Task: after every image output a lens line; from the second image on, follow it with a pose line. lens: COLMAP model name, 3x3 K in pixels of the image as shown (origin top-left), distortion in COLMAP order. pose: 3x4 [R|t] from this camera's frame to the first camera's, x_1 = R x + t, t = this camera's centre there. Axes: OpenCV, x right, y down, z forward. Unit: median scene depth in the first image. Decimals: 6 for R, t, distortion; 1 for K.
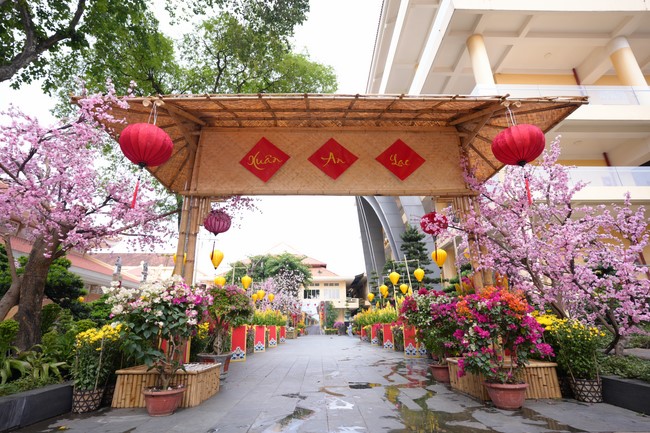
lens RADIAL K [[323.0, 0, 317.1], [0, 323.0, 200.8], [0, 0, 1]] dist [-0.050580, 0.023752]
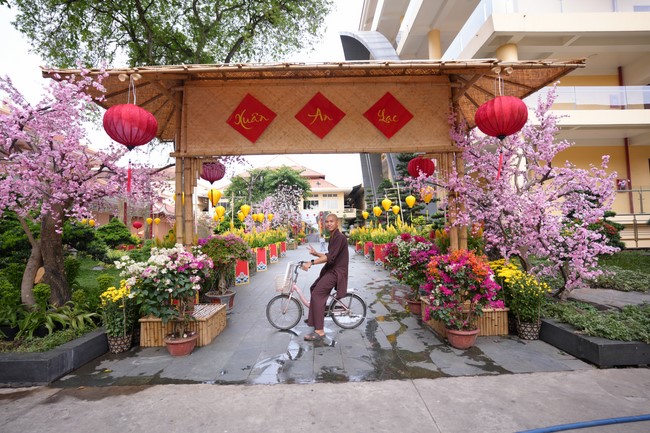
lens RADIAL K [[323.0, 0, 313.7], [0, 323.0, 206.6], [0, 0, 1]] dist [-0.050580, 0.023752]
pose [[0.999769, -0.020193, -0.007420, 0.037394], [0.021466, 0.959111, 0.282214, -0.170317], [0.001418, -0.282308, 0.959323, -0.028671]]
